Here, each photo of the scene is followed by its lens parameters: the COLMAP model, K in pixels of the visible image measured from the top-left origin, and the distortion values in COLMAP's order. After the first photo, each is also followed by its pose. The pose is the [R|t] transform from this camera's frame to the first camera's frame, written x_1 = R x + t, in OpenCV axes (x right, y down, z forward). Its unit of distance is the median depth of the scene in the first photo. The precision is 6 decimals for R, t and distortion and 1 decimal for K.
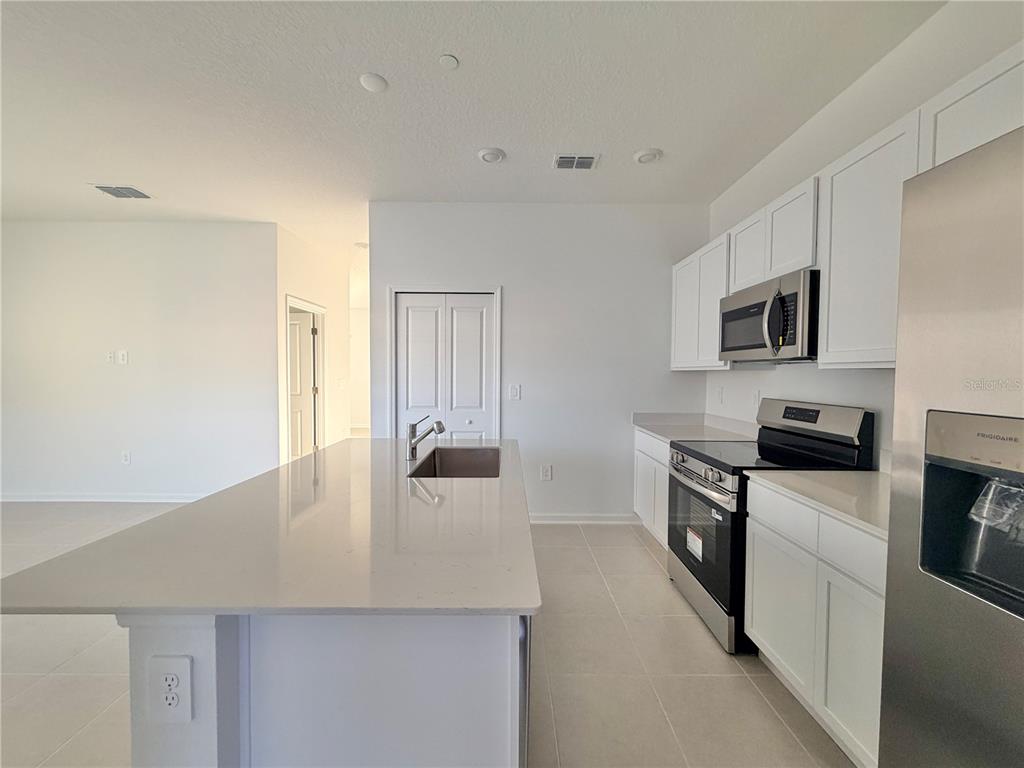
lens RADIAL K [[406.7, 0, 511.4], [0, 406.7, 385.3], [0, 0, 1]] dist [-0.005263, -0.000315]
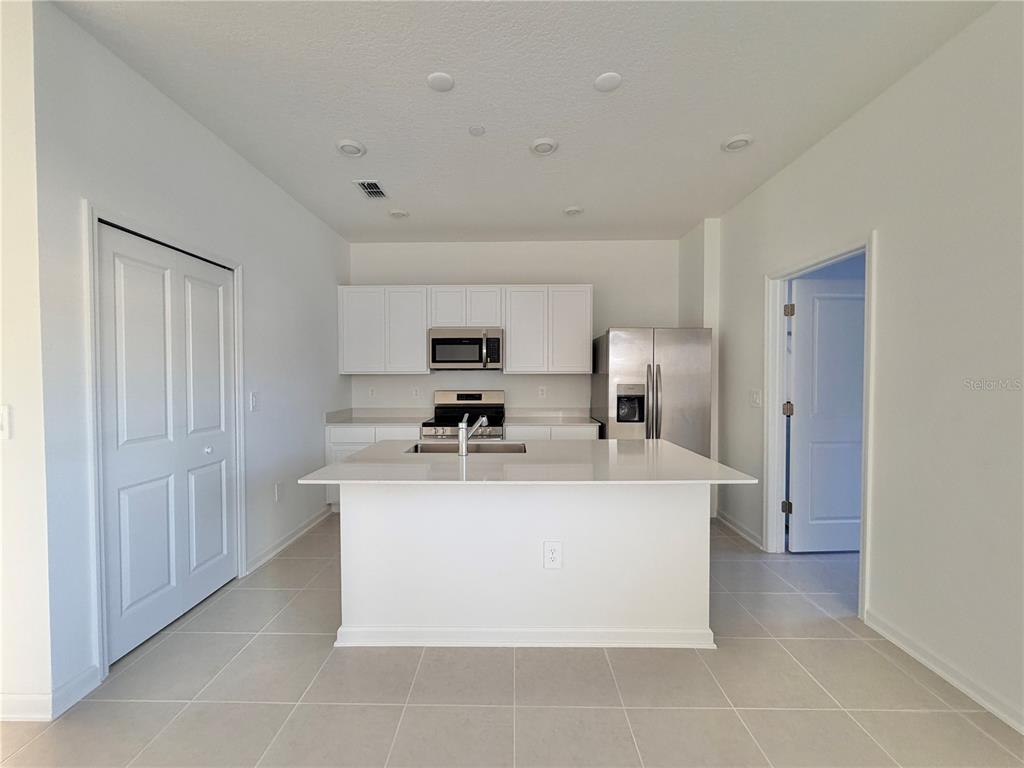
lens RADIAL K [[406.7, 0, 511.4], [0, 406.7, 385.3], [0, 0, 1]] dist [-0.005263, -0.000315]
pose [[0.025267, -0.030224, 0.999224, -1.055663], [0.033261, 0.999015, 0.029376, -0.030104], [-0.999127, 0.032493, 0.026248, 0.636706]]
